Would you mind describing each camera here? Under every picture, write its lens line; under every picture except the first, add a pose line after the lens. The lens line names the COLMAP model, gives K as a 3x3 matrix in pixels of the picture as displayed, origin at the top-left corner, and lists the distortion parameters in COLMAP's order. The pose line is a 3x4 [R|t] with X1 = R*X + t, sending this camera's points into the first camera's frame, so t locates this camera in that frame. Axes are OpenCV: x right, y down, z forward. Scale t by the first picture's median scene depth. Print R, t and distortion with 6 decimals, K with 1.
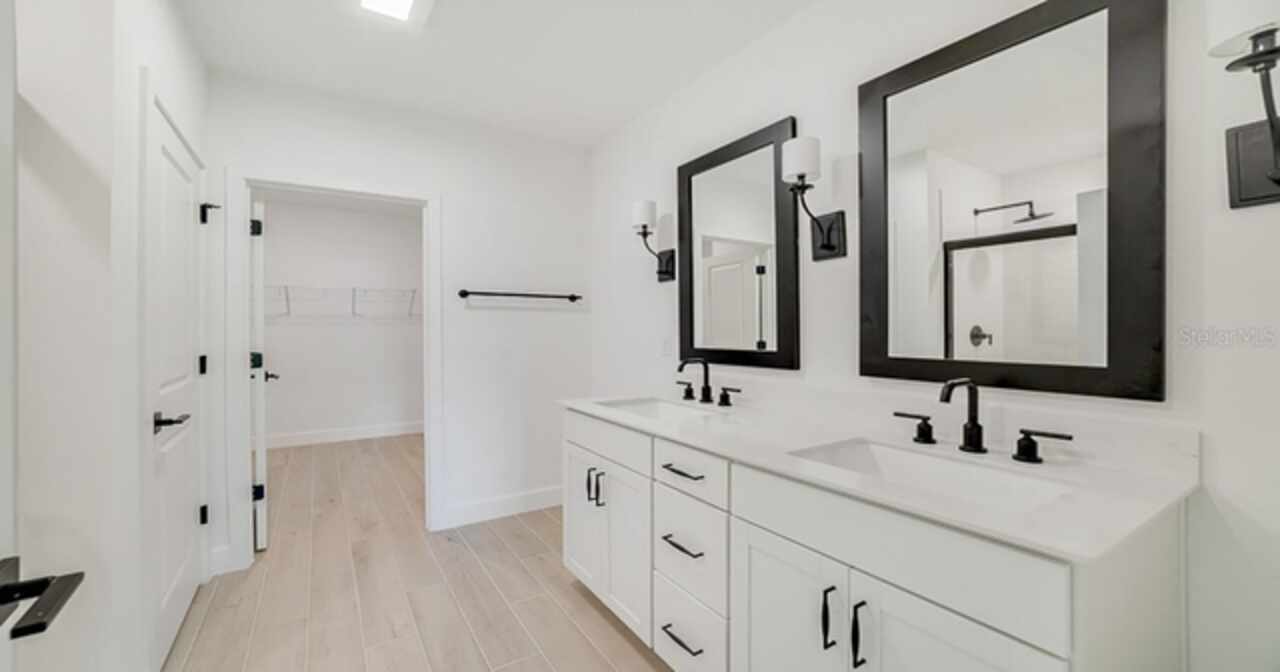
lens RADIAL K [[500.1, 0, 635.5], [0, 500.1, 332.9], [0, 0, 1]] dist [-0.004036, 0.000070]
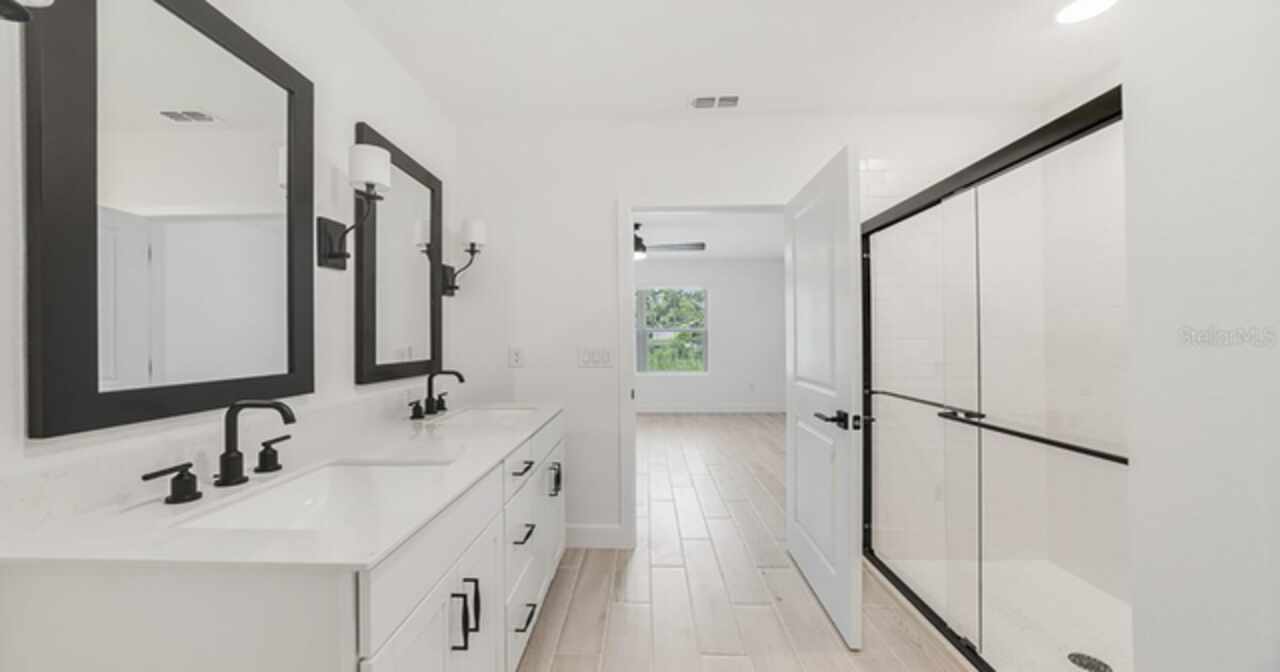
lens RADIAL K [[500.1, 0, 635.5], [0, 500.1, 332.9], [0, 0, 1]] dist [-0.004036, 0.000070]
pose [[-0.824603, 0.041539, 0.564185, -0.556602], [0.042234, 0.999038, -0.011826, 0.008377], [-0.564134, 0.014076, -0.825564, 1.340335]]
